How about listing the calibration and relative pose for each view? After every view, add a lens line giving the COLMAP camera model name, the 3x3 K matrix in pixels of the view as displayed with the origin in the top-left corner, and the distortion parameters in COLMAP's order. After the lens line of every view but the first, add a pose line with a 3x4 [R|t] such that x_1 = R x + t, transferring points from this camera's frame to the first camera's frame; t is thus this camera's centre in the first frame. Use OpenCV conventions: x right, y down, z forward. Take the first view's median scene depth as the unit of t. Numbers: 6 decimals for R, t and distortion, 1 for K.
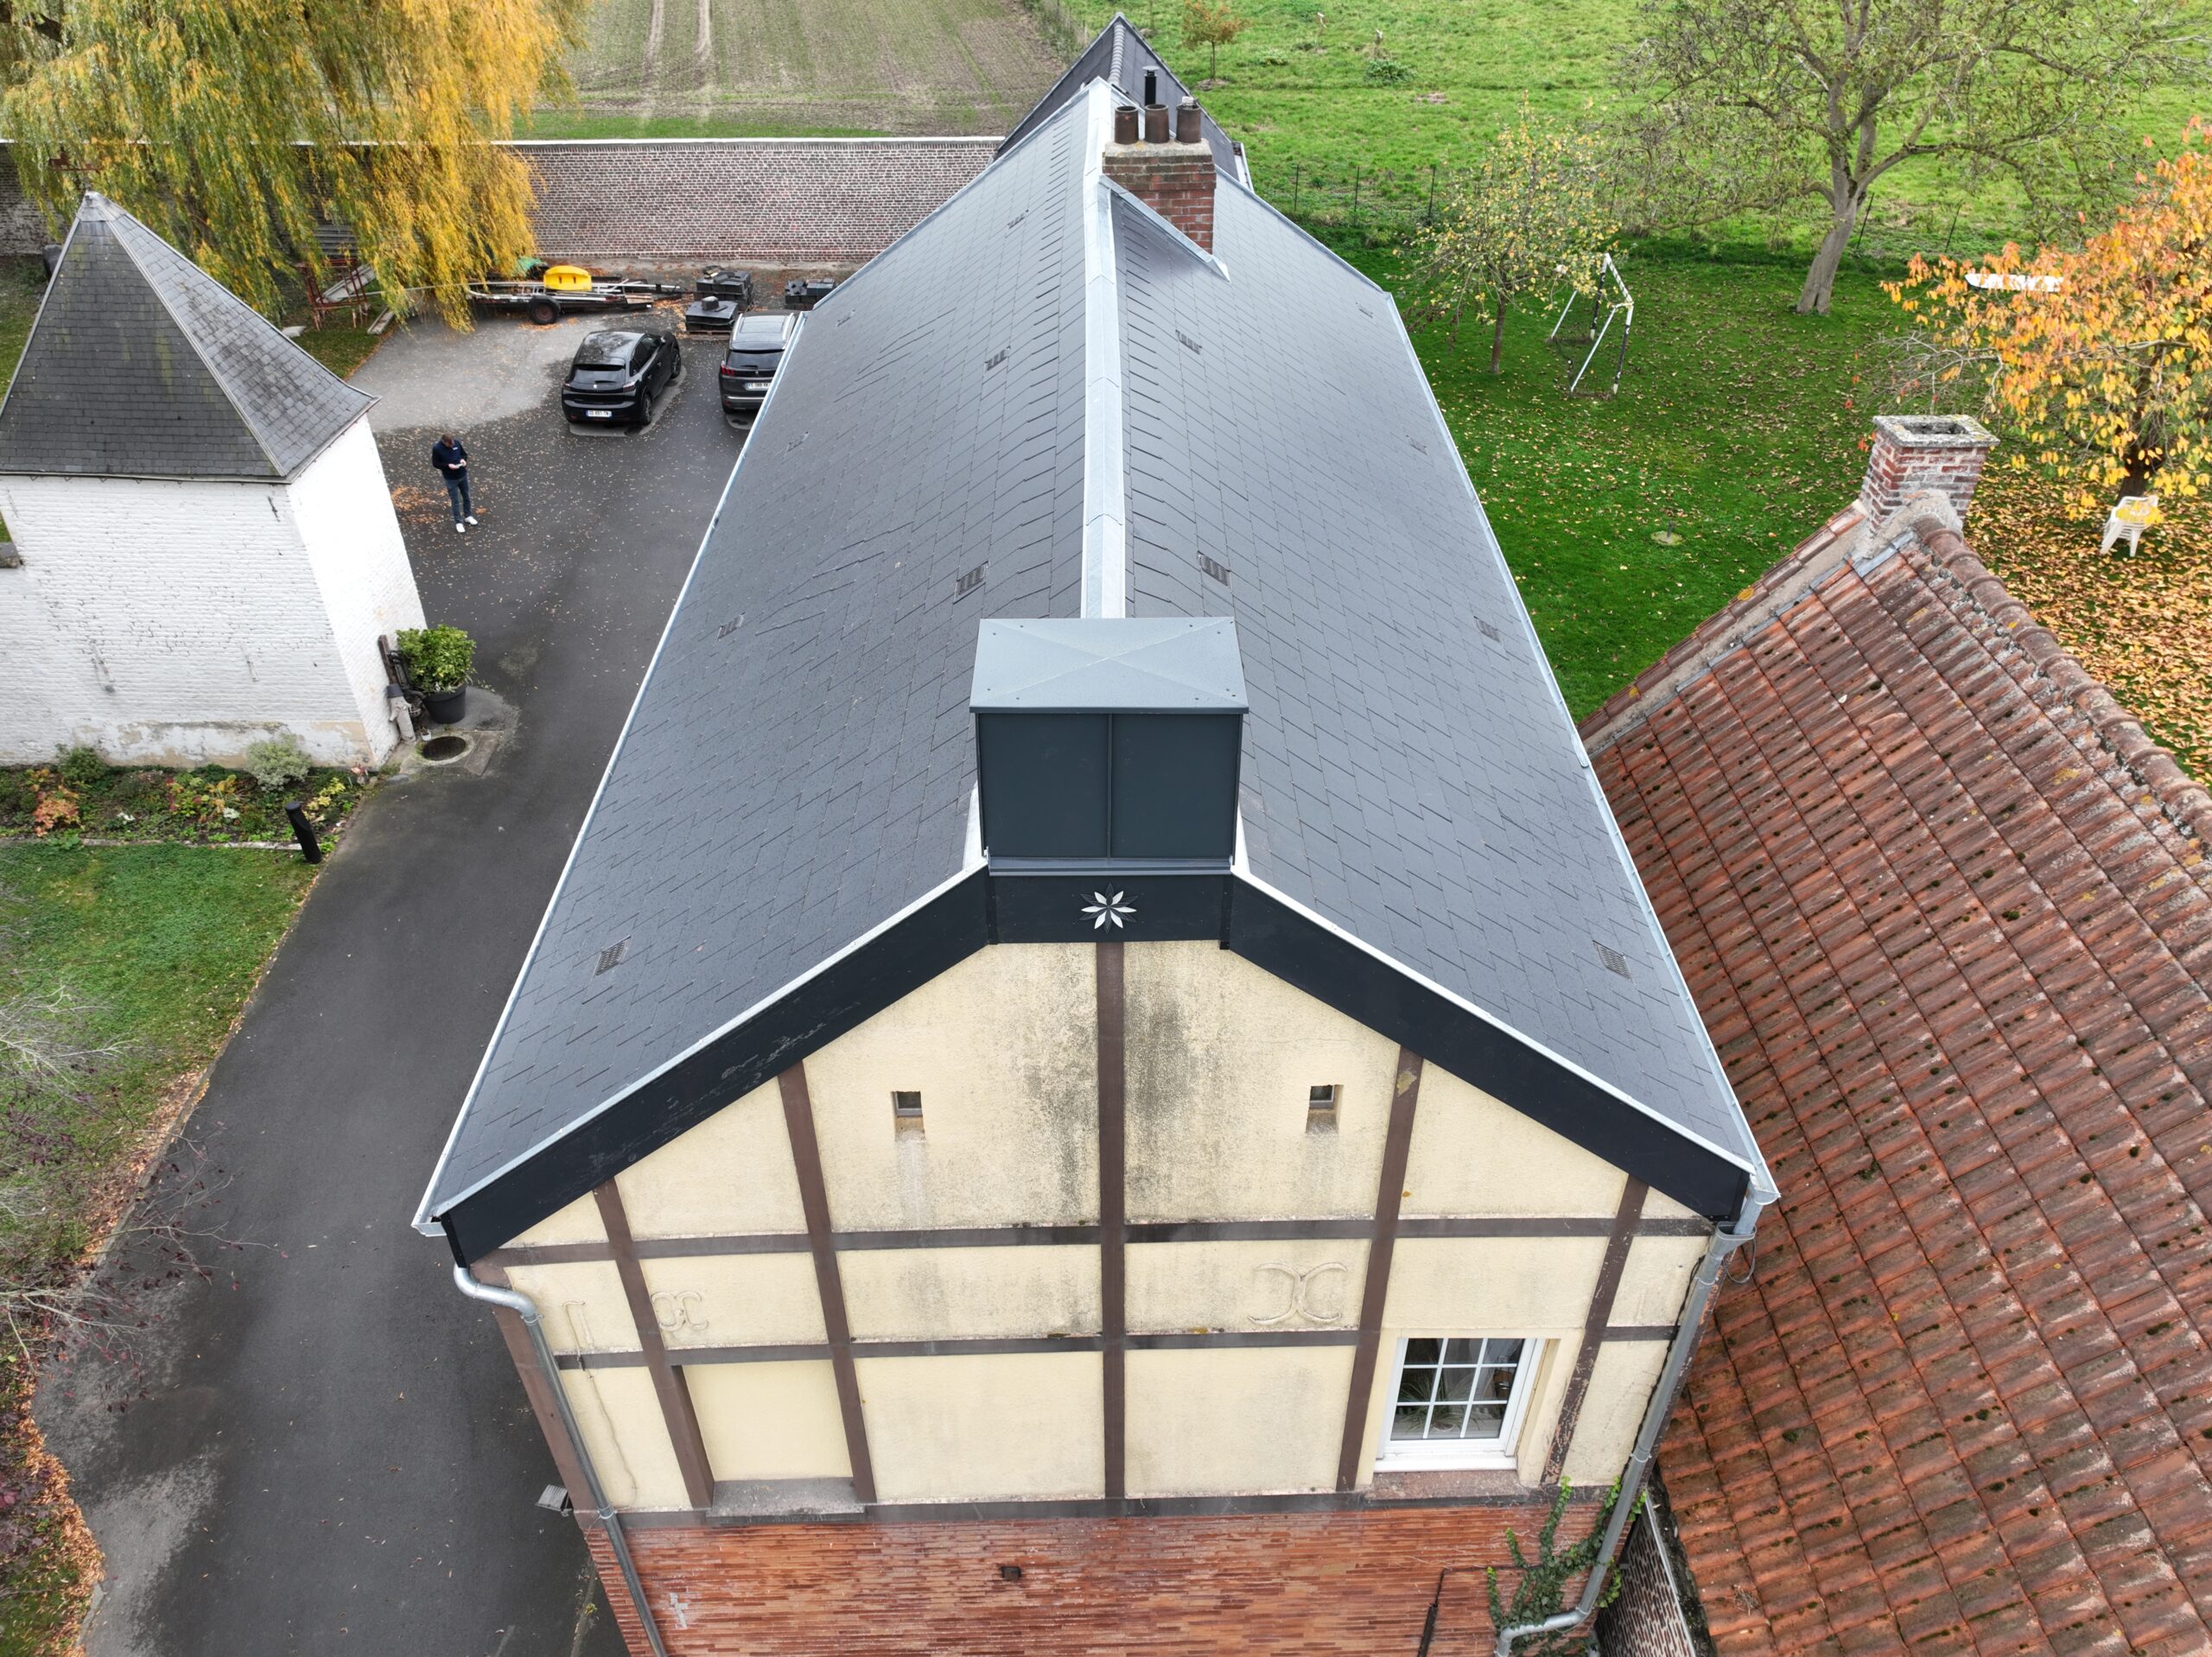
lens RADIAL K [[1549.8, 0, 1115.9], [0, 1549.8, 826.2], [0, 0, 1]] dist [0.000016, 0.007385]
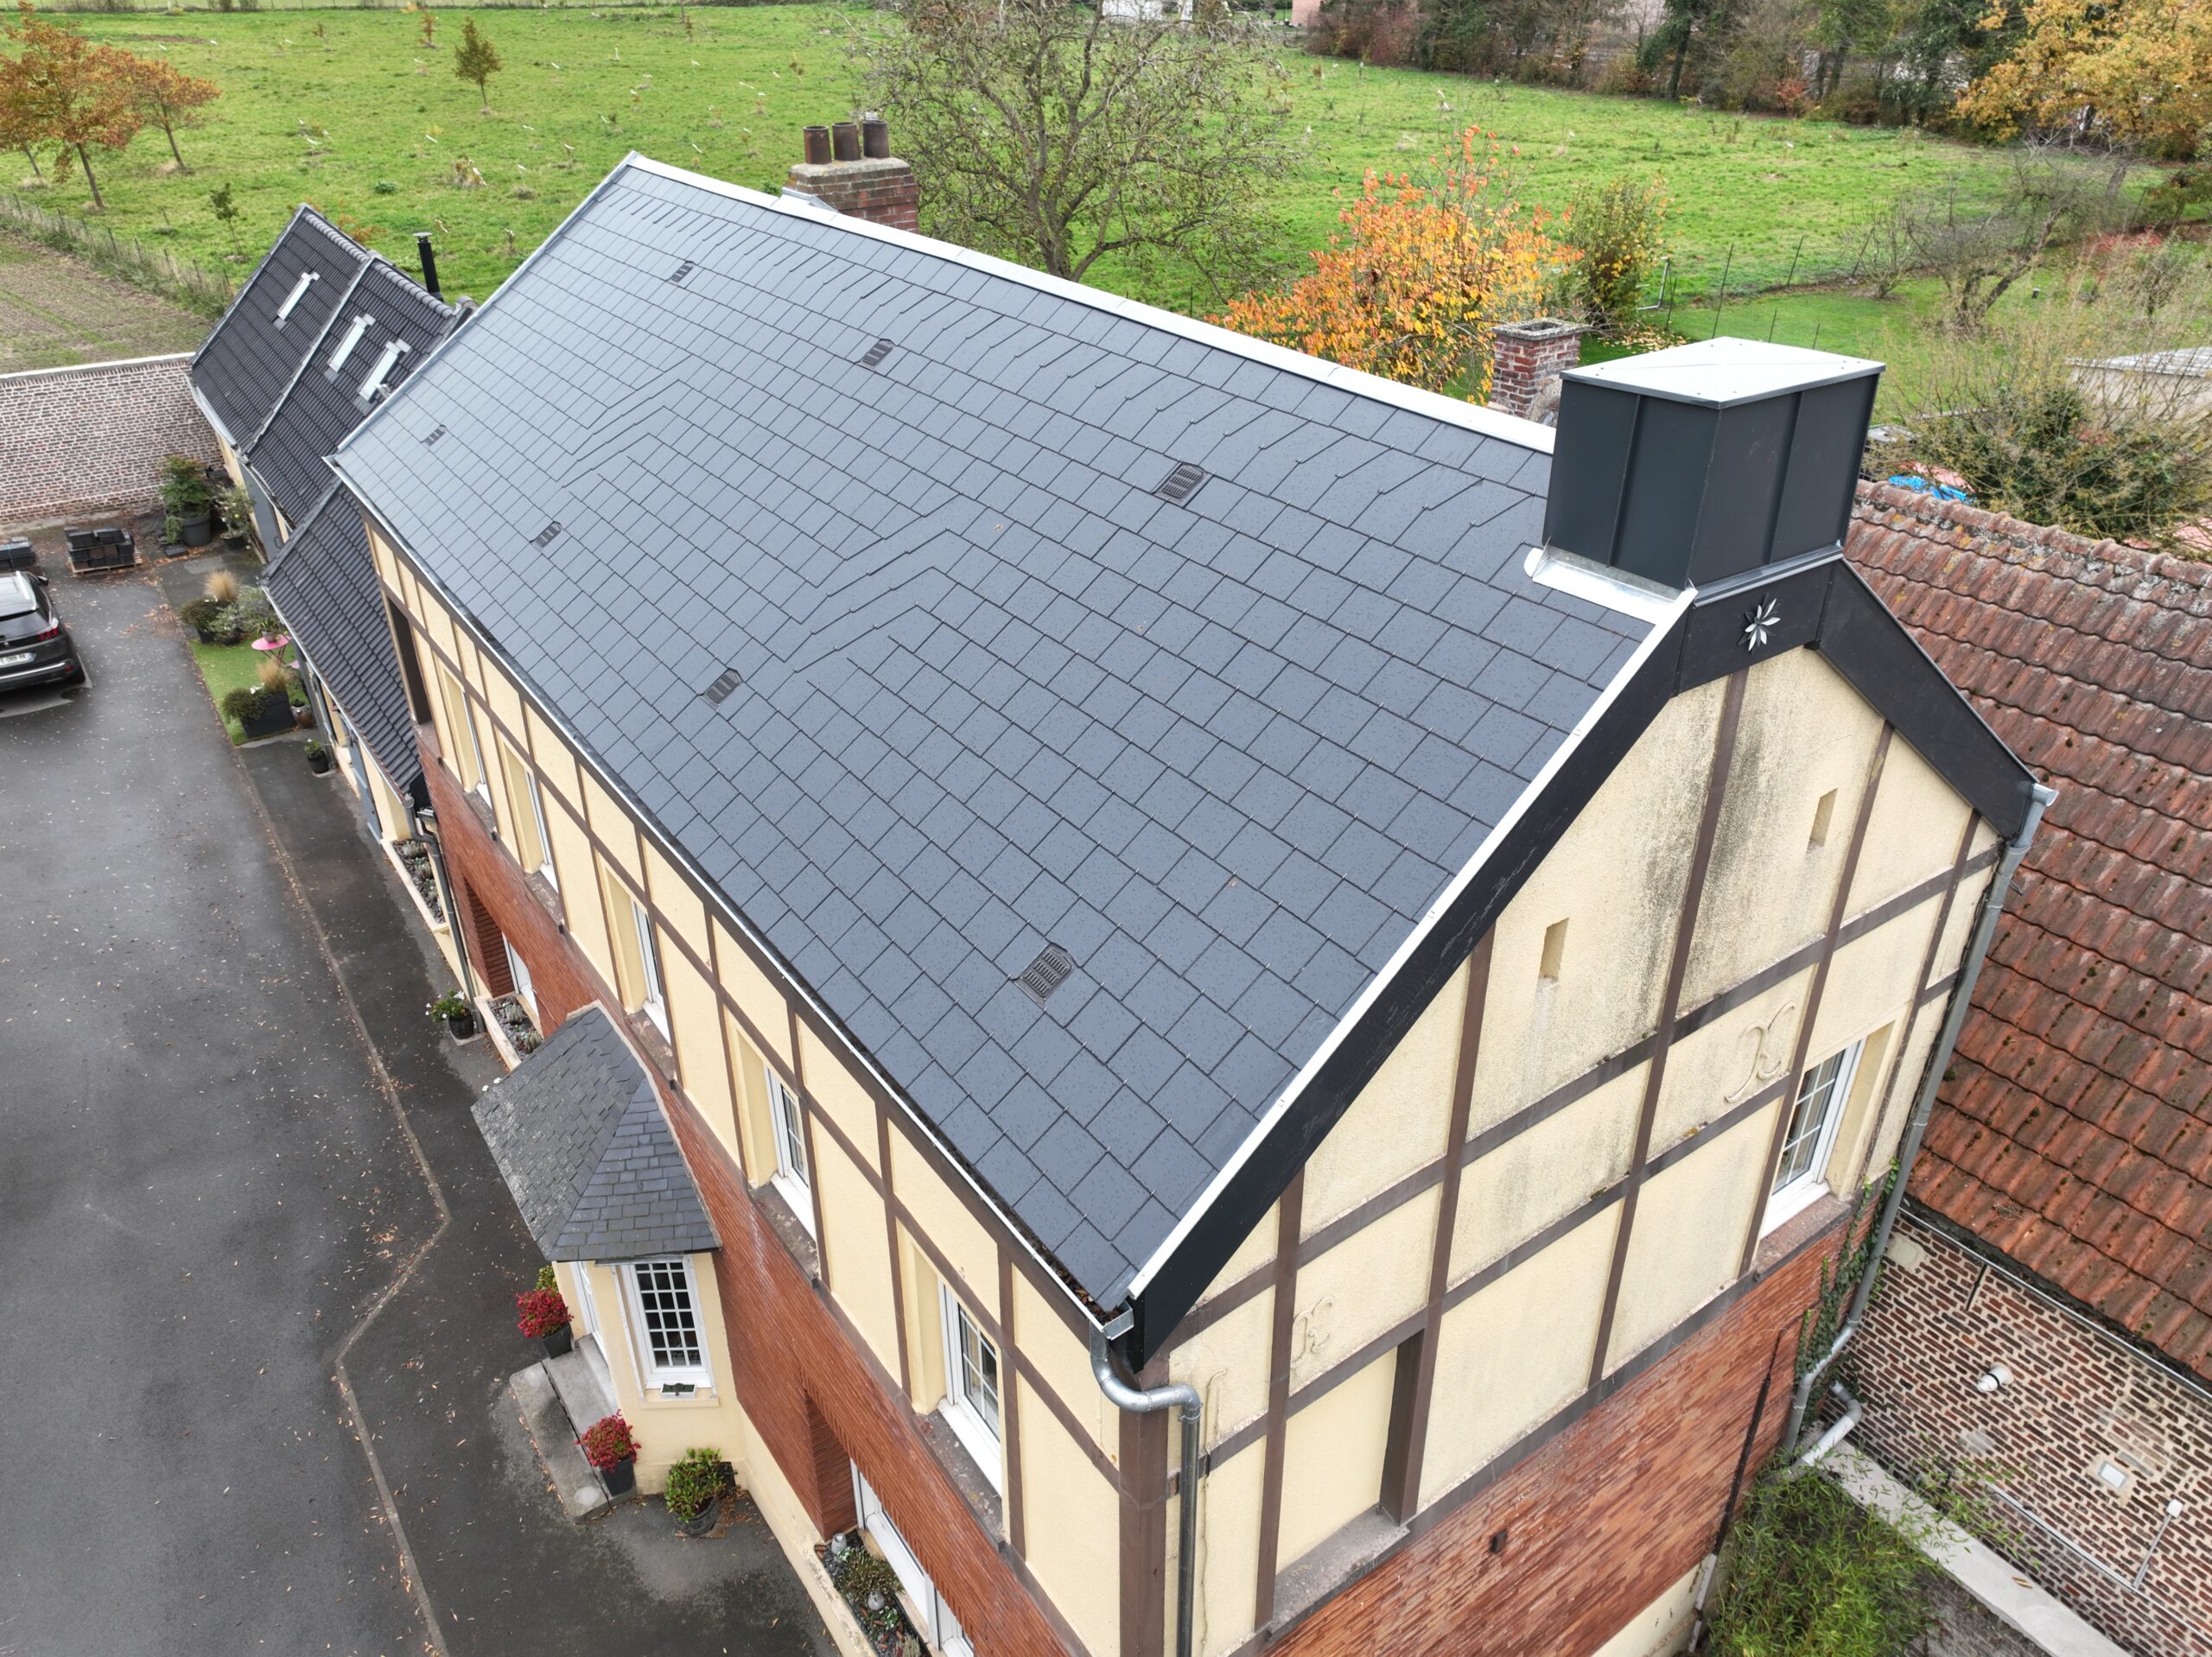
lens RADIAL K [[1549.8, 0, 1110.7], [0, 1549.8, 826.0], [0, 0, 1]] dist [0.000016, 0.007385]
pose [[0.825848, -0.282287, 0.488149, -0.570218], [0.341006, 0.939459, -0.033642, 0.043550], [-0.449099, 0.194245, 0.872112, 0.231093]]
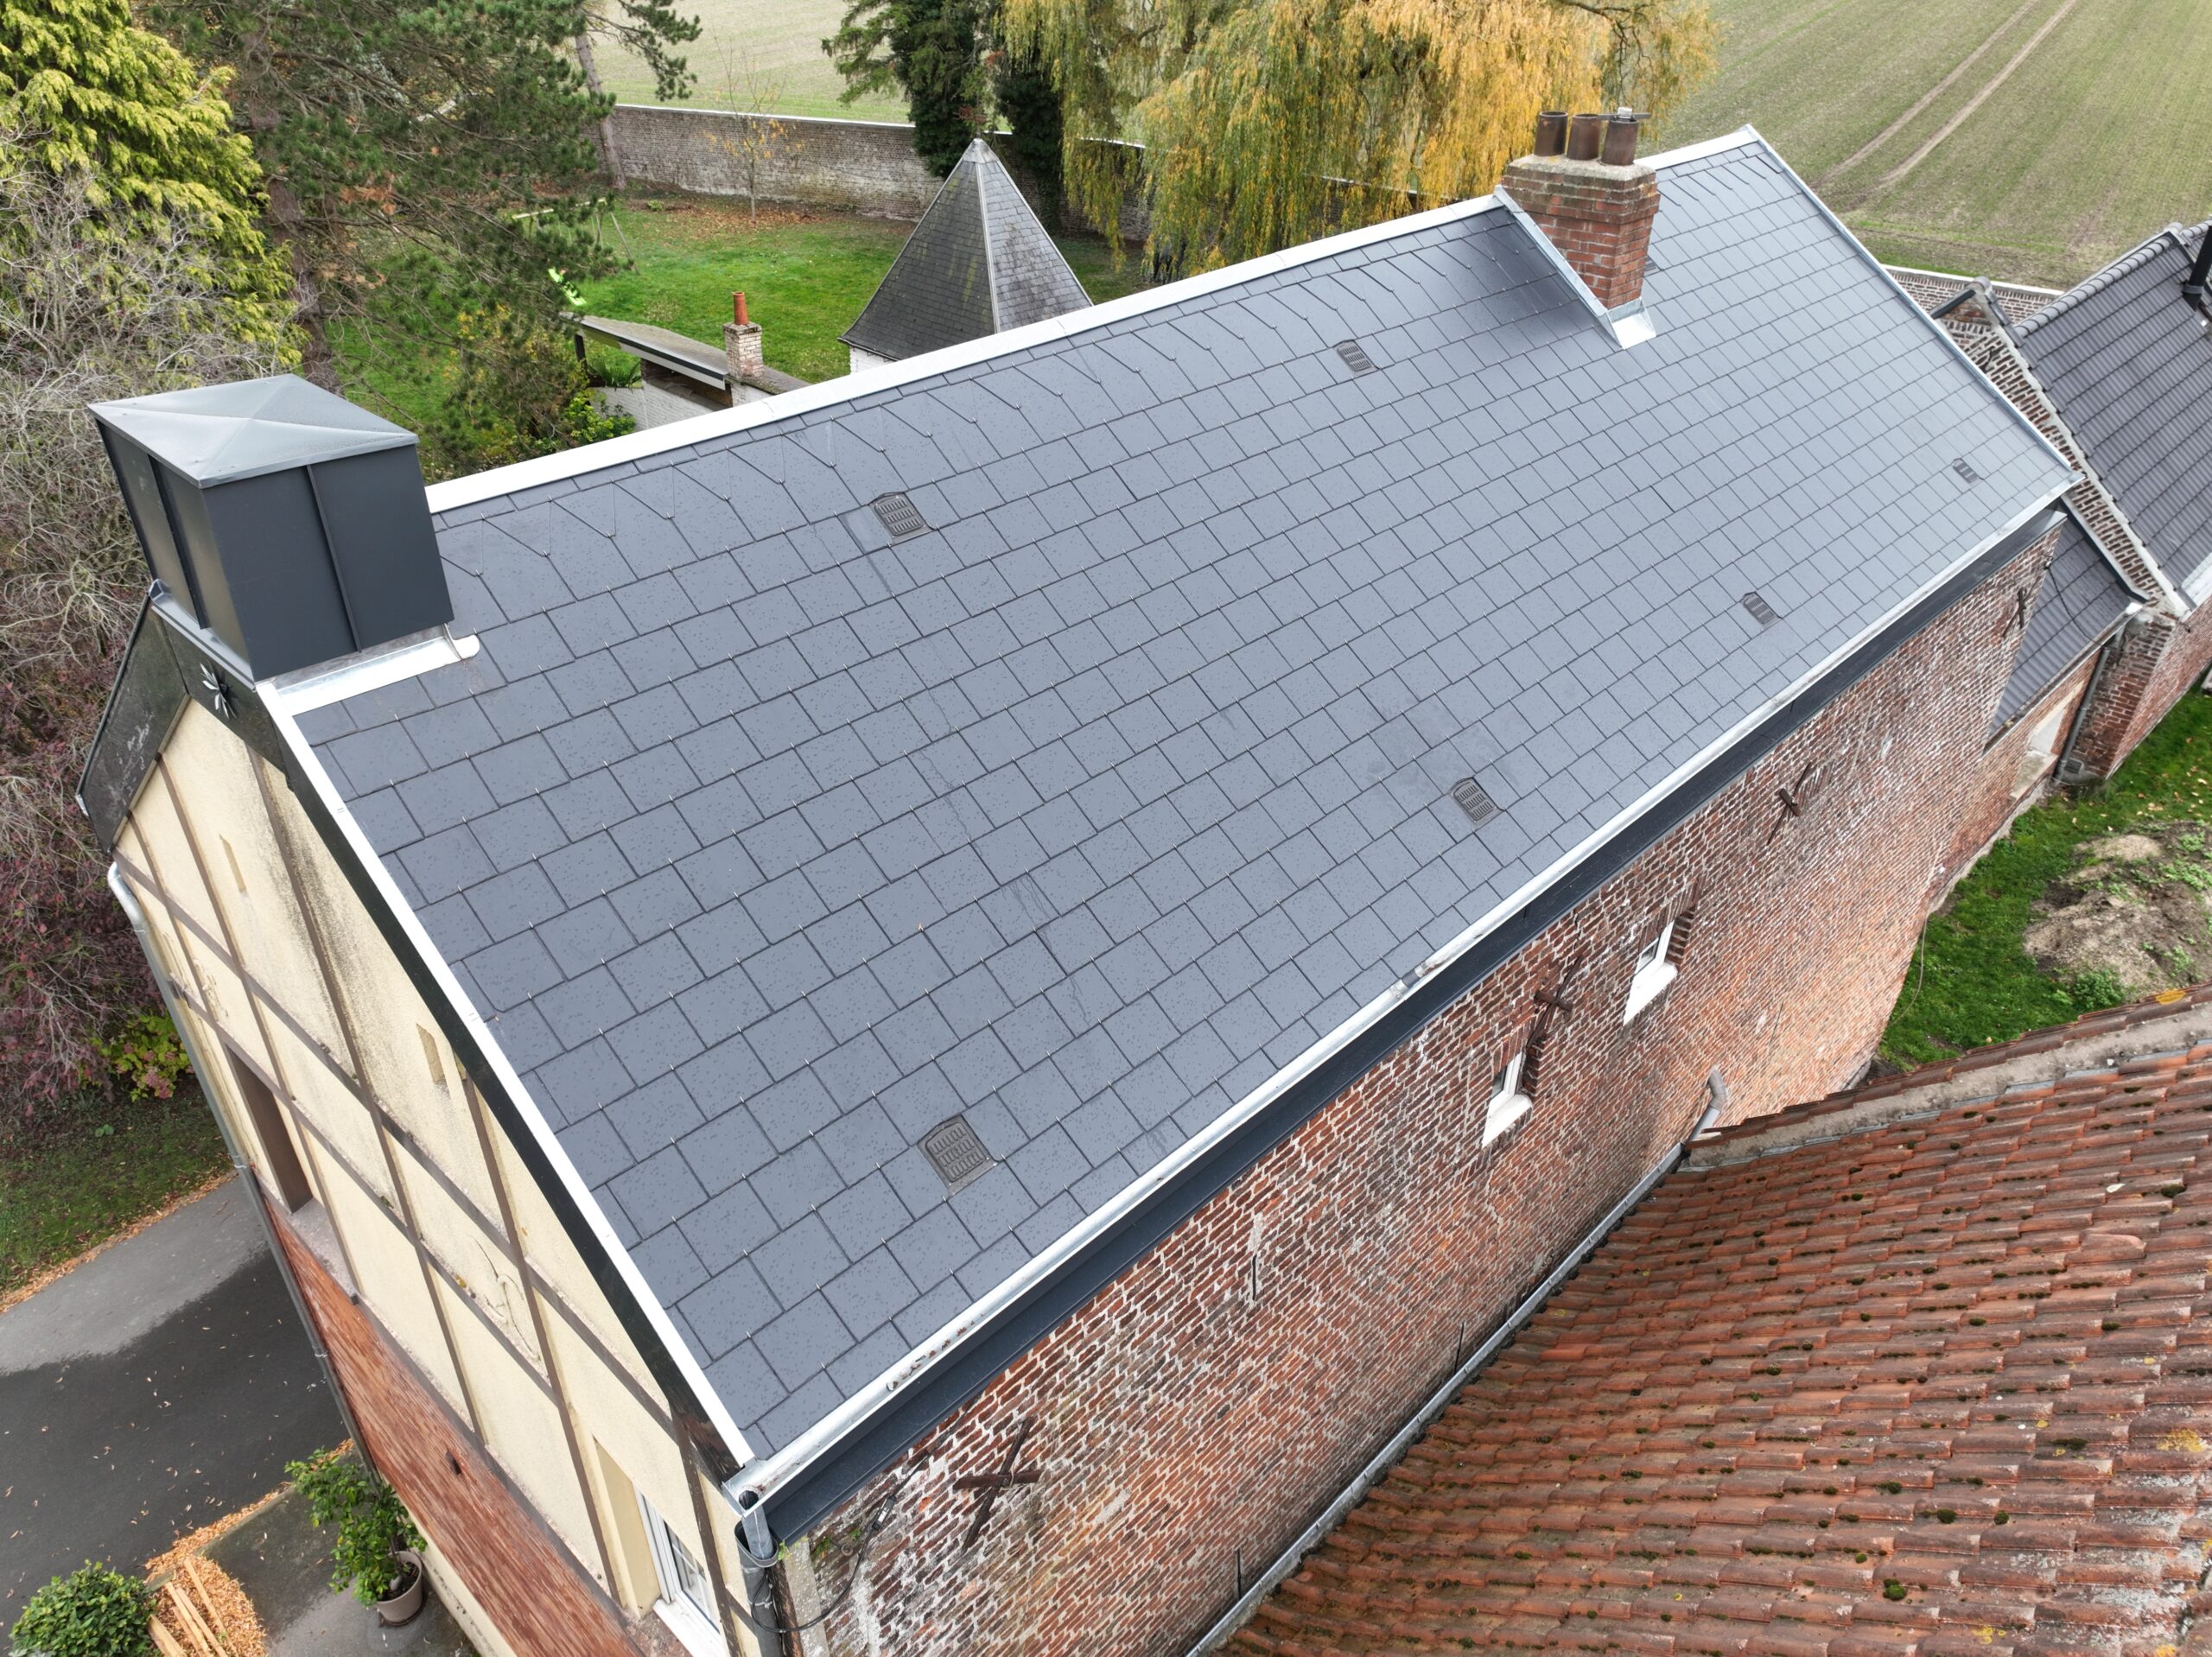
lens RADIAL K [[1549.8, 0, 1101.1], [0, 1549.8, 829.4], [0, 0, 1]] dist [0.000016, 0.007385]
pose [[0.703607, 0.382759, -0.598692, 0.632189], [-0.425362, 0.901774, 0.076626, -0.109121], [0.569214, 0.200746, 0.797306, 0.378954]]
